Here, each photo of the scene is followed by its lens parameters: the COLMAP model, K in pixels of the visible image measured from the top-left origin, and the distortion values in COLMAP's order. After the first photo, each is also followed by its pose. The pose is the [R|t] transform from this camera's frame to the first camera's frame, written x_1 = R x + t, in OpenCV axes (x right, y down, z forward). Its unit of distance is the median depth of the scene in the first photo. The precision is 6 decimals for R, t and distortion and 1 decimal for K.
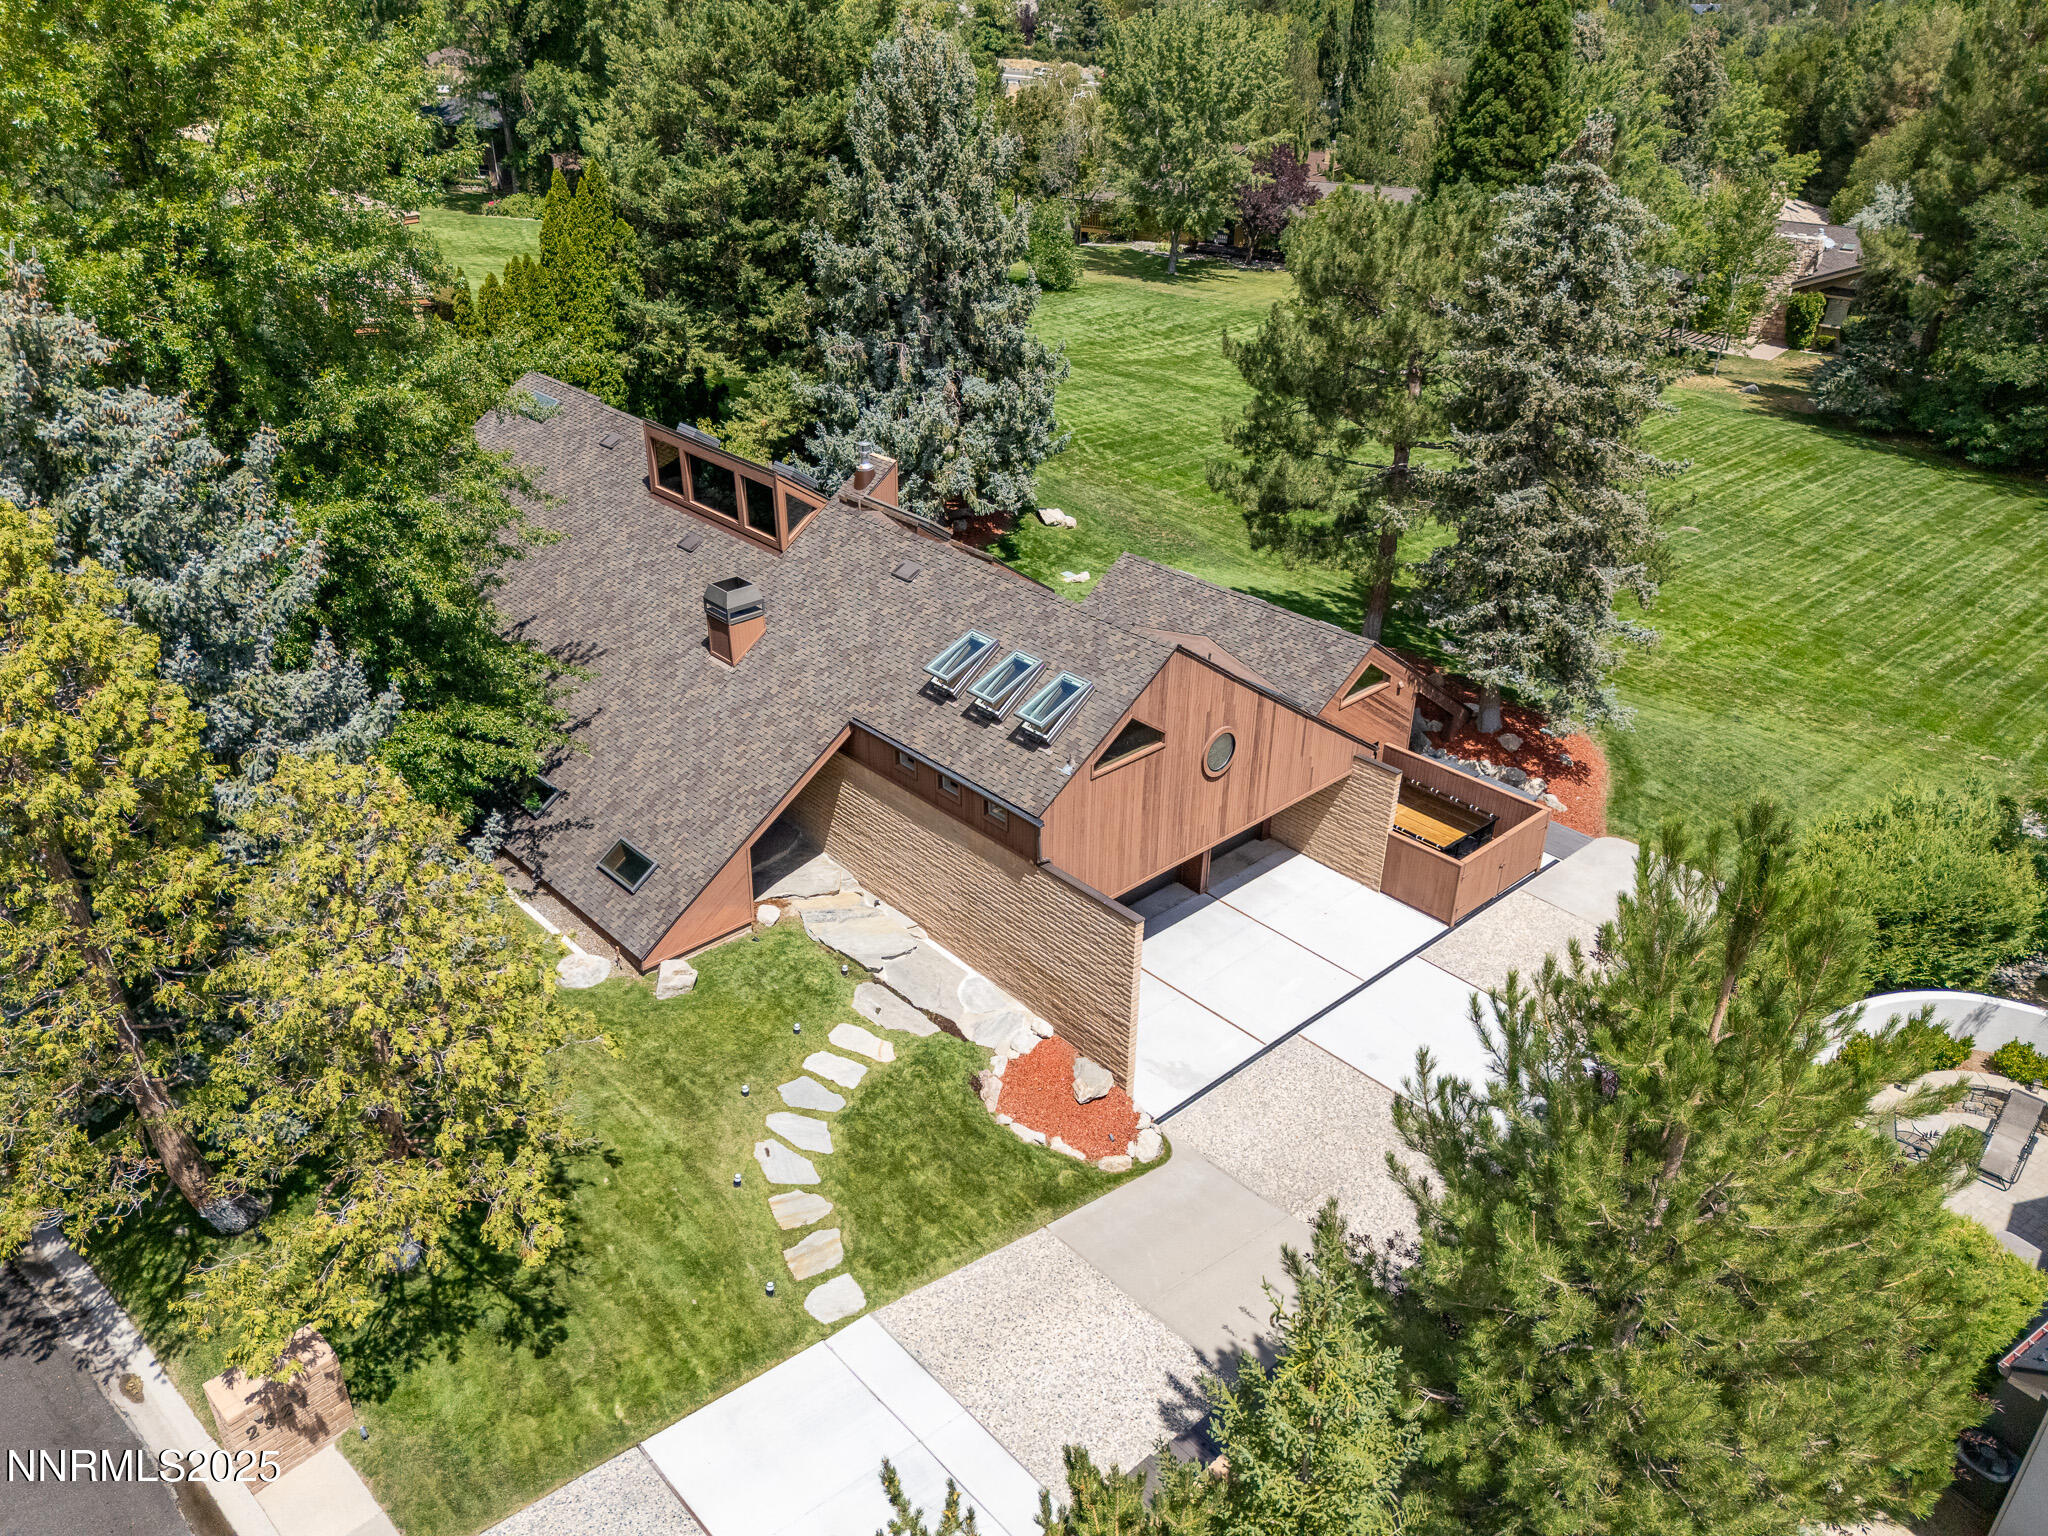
lens RADIAL K [[1534.2, 0, 1024.0], [0, 1534.2, 768.0], [0, 0, 1]] dist [0.059291, -0.048203]
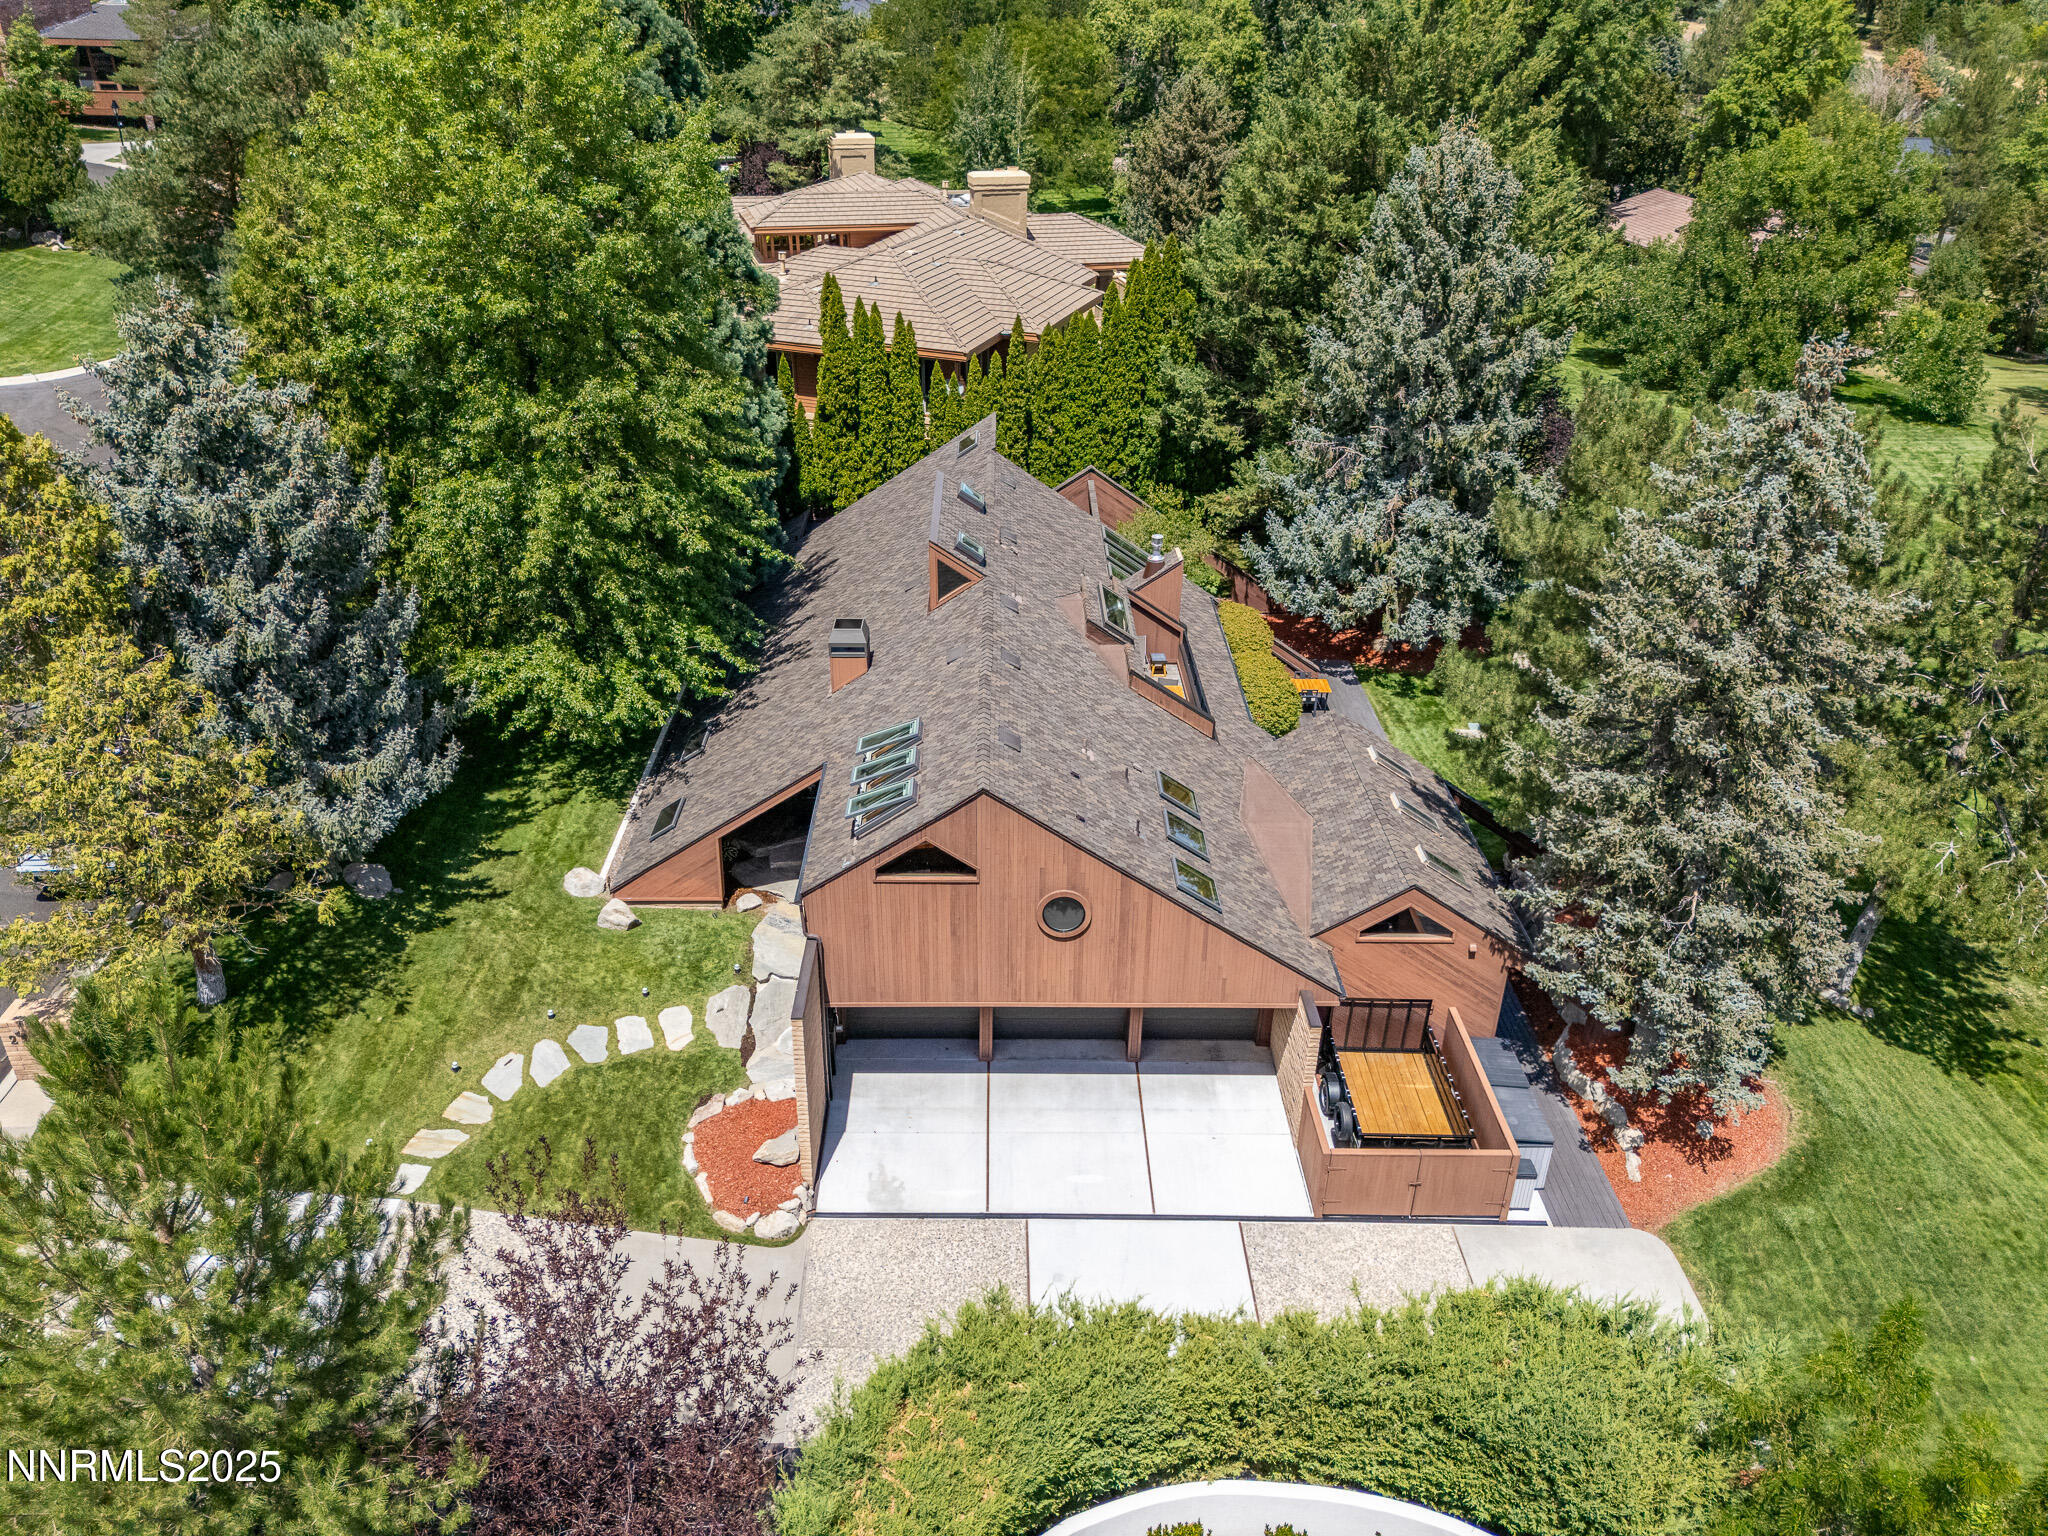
lens RADIAL K [[1534.2, 0, 1024.0], [0, 1534.2, 768.0], [0, 0, 1]] dist [0.059291, -0.048203]
pose [[0.734347, 0.313432, -0.602075, 0.595986], [-0.320916, 0.941926, 0.098934, -0.165999], [0.598119, 0.120563, 0.792287, 0.186858]]
